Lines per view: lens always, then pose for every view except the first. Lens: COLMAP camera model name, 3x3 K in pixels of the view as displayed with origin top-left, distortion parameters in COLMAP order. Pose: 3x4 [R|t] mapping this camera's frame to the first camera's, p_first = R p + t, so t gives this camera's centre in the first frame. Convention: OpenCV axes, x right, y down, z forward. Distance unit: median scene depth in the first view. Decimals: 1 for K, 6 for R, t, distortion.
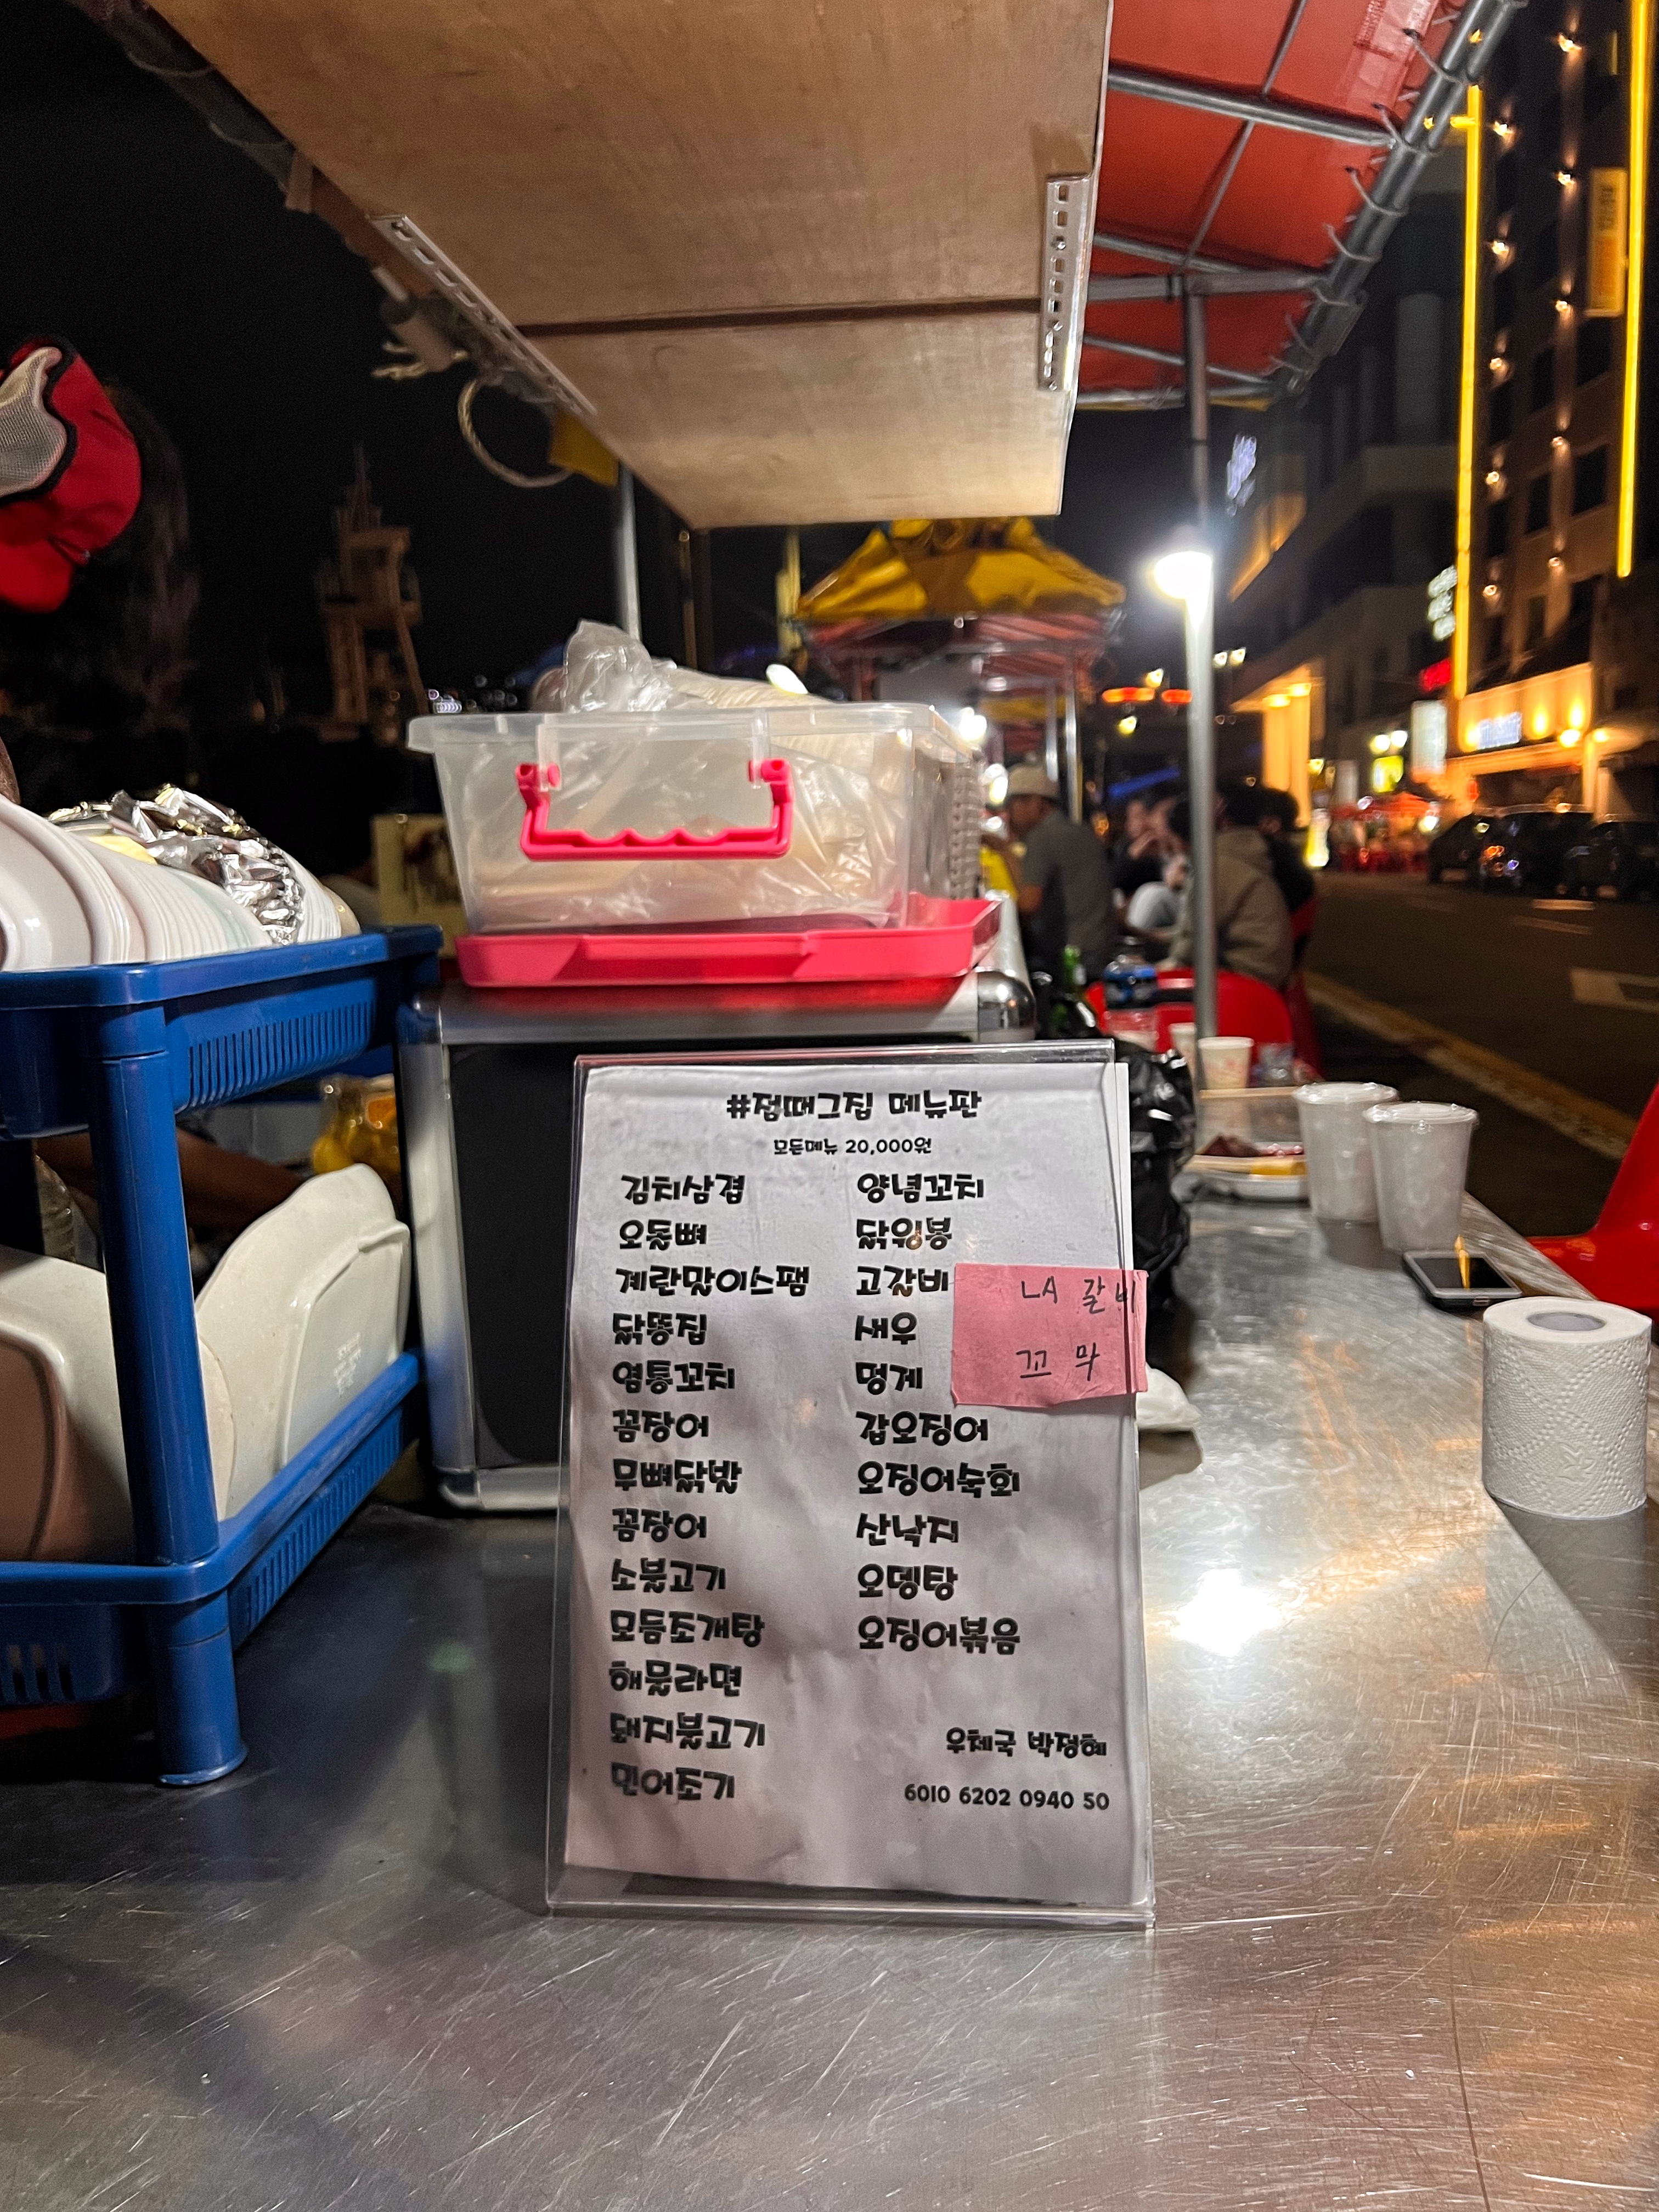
lens RADIAL K [[1625.3, 0, 829.5], [0, 1625.3, 1106.0], [0, 0, 1]] dist [0.010453, 0.001149]
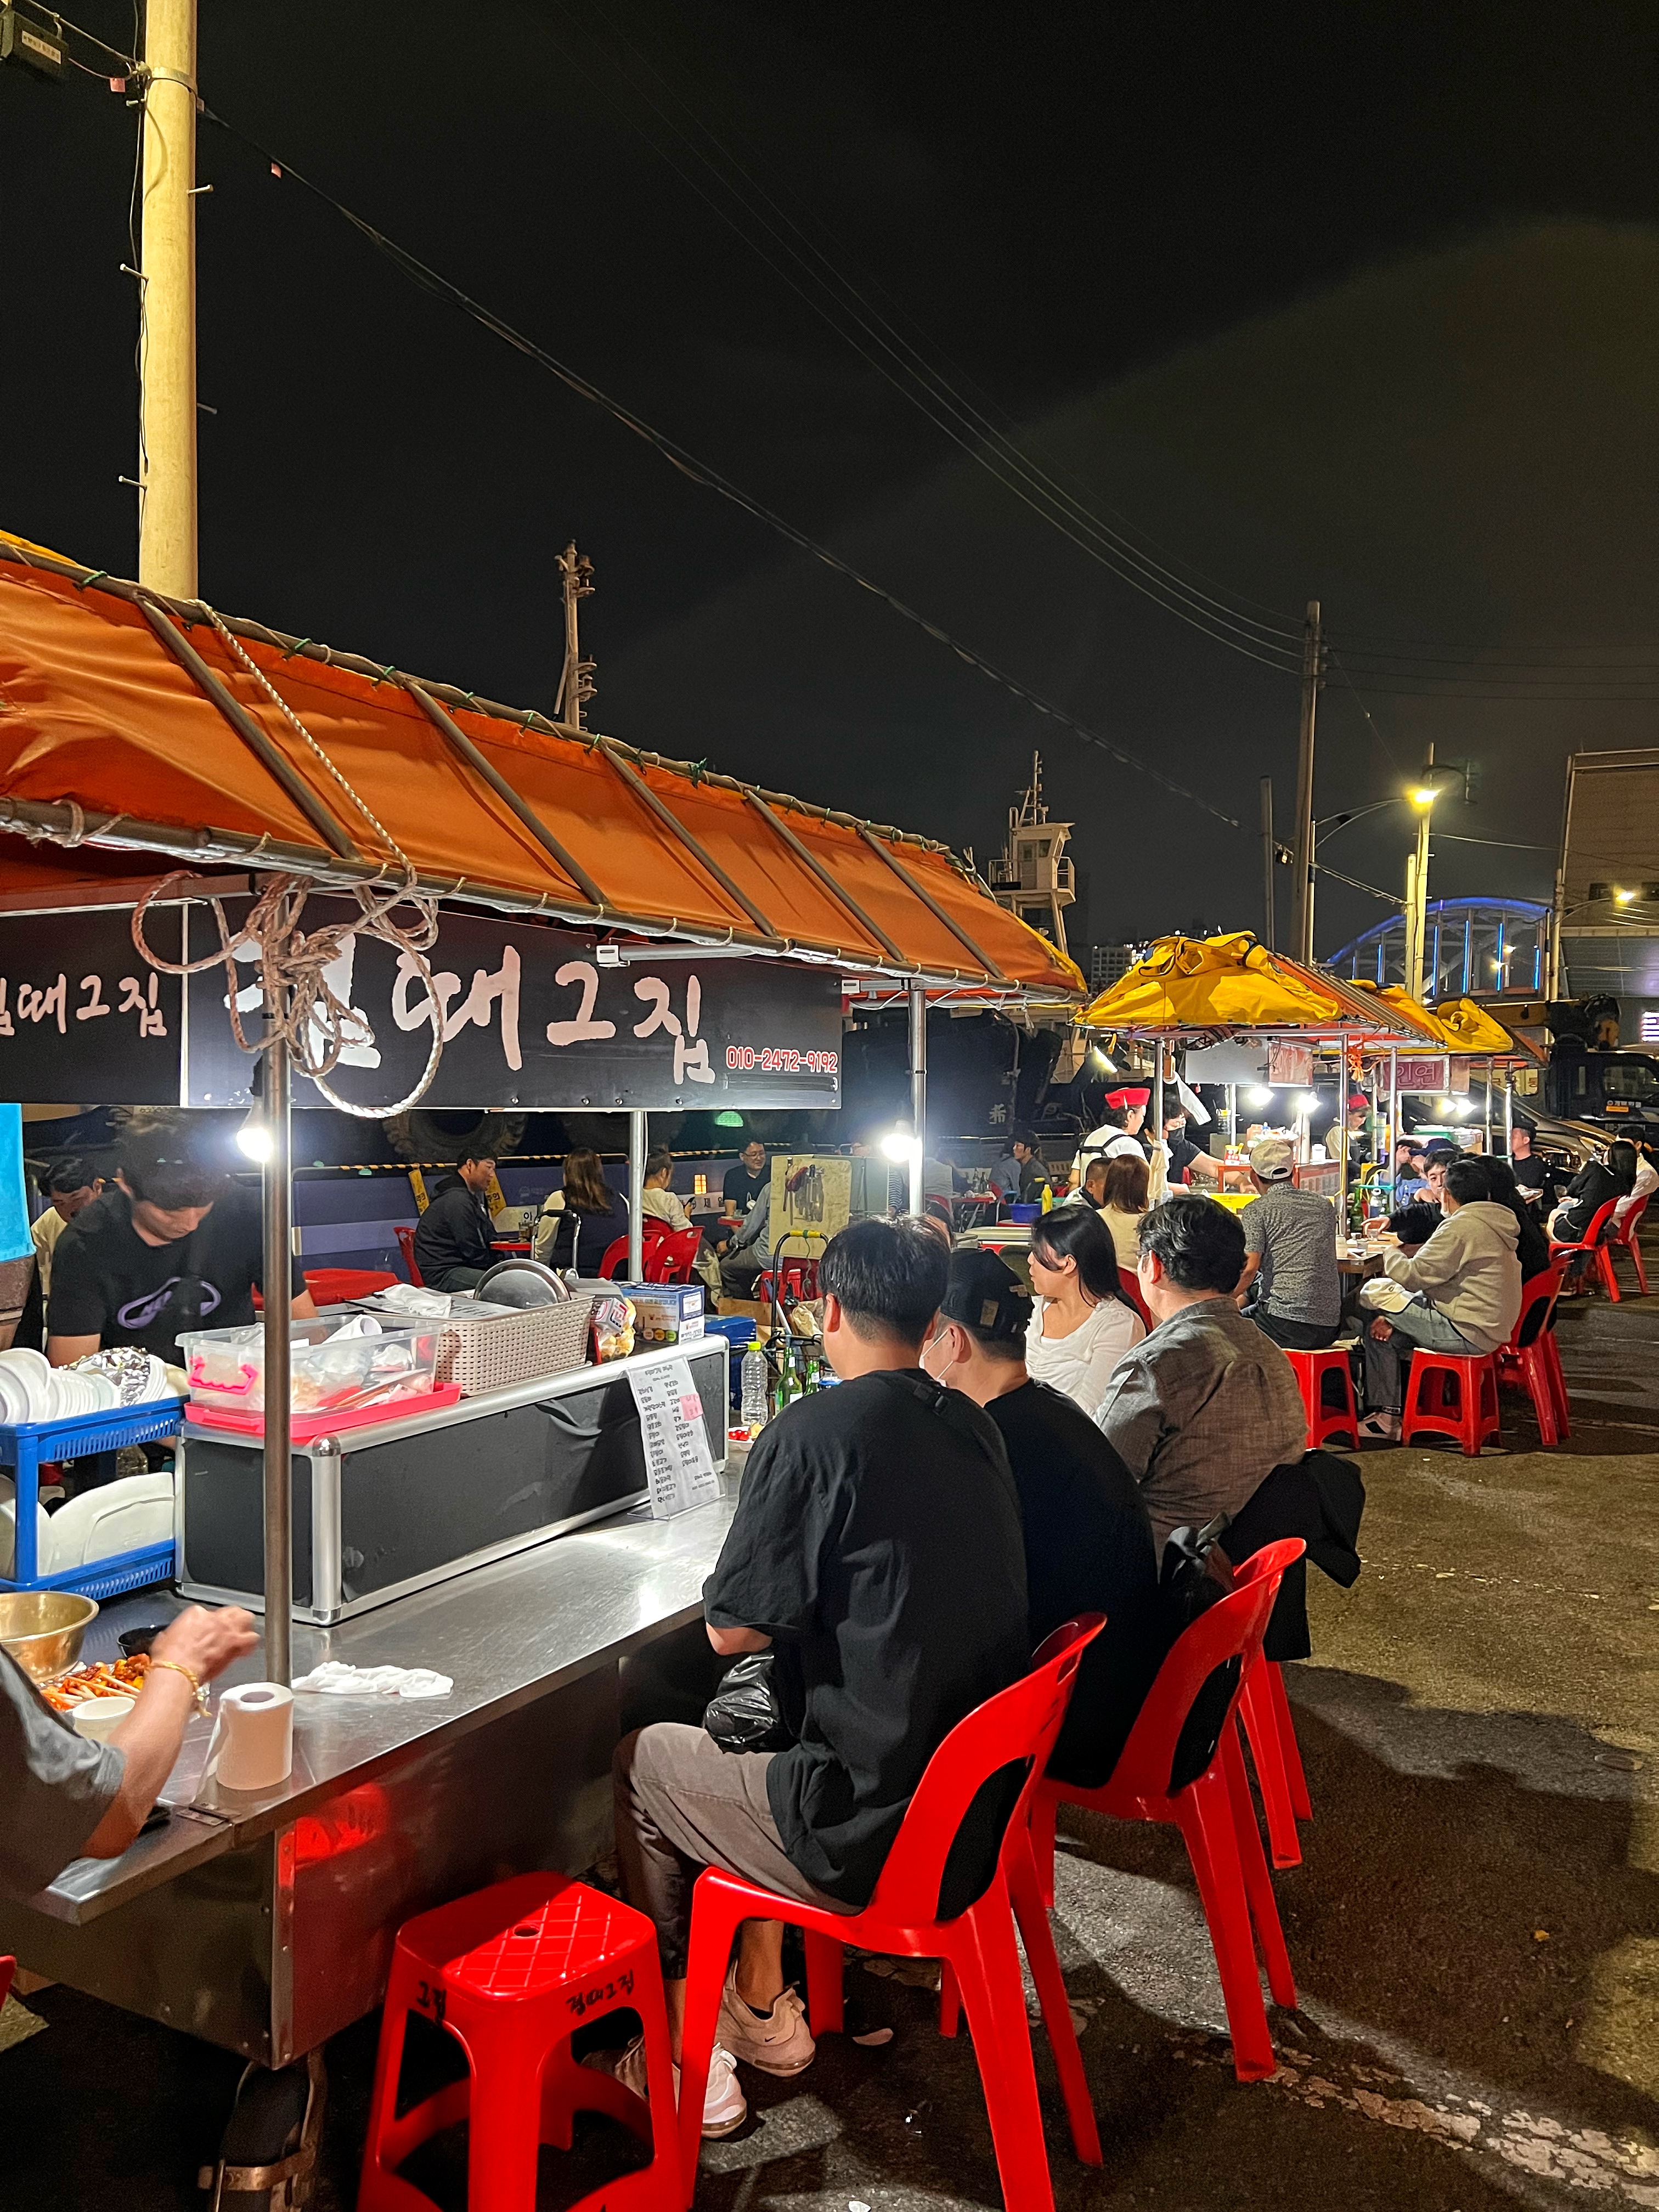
lens RADIAL K [[1625.3, 0, 829.5], [0, 1625.3, 1106.0], [0, 0, 1]] dist [0.010453, 0.001149]
pose [[0.893192, 0.051292, -0.446740, 0.382093], [-0.106744, 0.989261, -0.099838, -0.084761], [0.436822, 0.136861, 0.889076, -0.220104]]
